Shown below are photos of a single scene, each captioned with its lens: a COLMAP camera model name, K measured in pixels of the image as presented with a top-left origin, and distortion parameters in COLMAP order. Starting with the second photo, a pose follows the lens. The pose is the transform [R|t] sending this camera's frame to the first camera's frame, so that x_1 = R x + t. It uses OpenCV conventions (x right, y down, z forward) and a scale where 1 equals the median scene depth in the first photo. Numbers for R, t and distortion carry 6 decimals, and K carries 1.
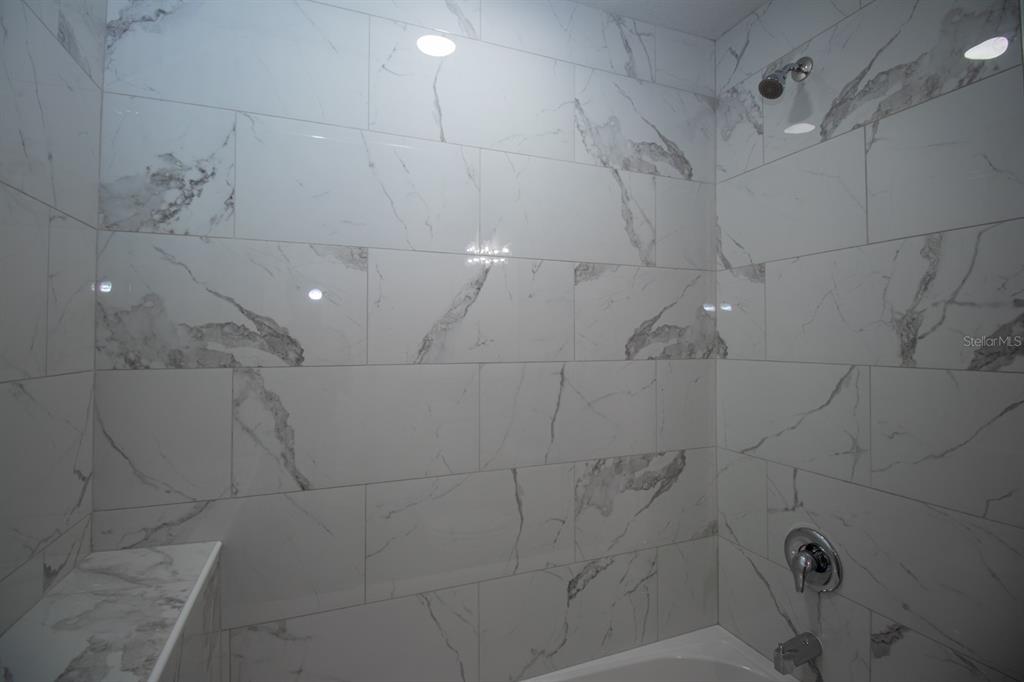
lens RADIAL K [[475.2, 0, 509.4], [0, 475.2, 331.0], [0, 0, 1]] dist [0.000134, -0.013443]
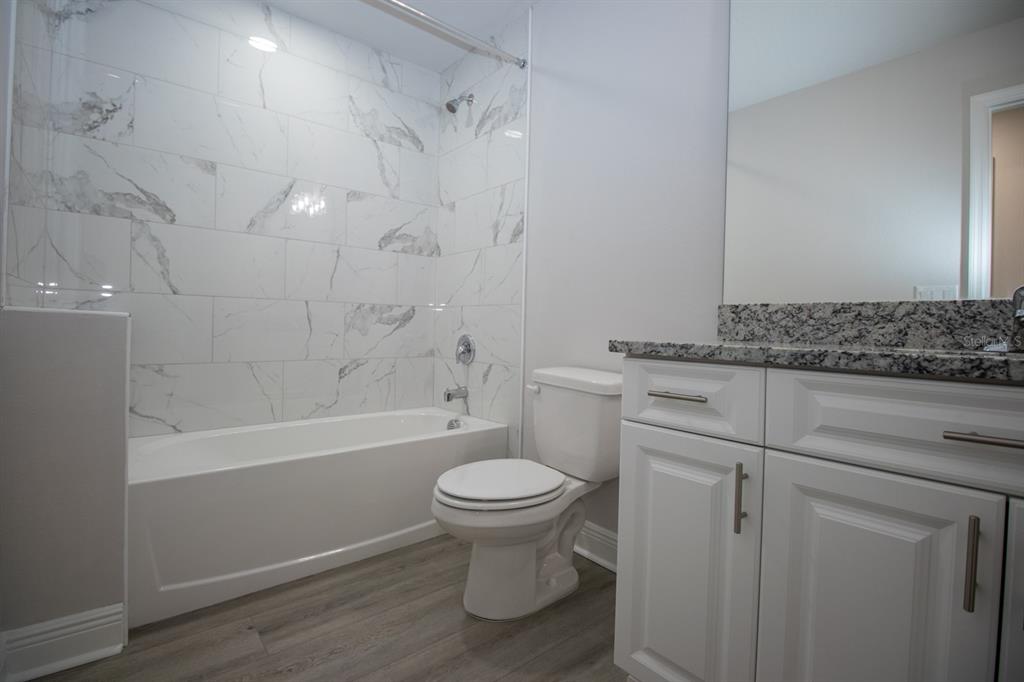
lens RADIAL K [[475.2, 0, 509.4], [0, 475.2, 331.0], [0, 0, 1]] dist [0.000134, -0.013443]
pose [[0.947617, 0.016981, 0.318958, 0.163425], [-0.028012, 0.999156, 0.030028, 0.326542], [-0.318179, -0.037390, 0.947293, -0.924458]]
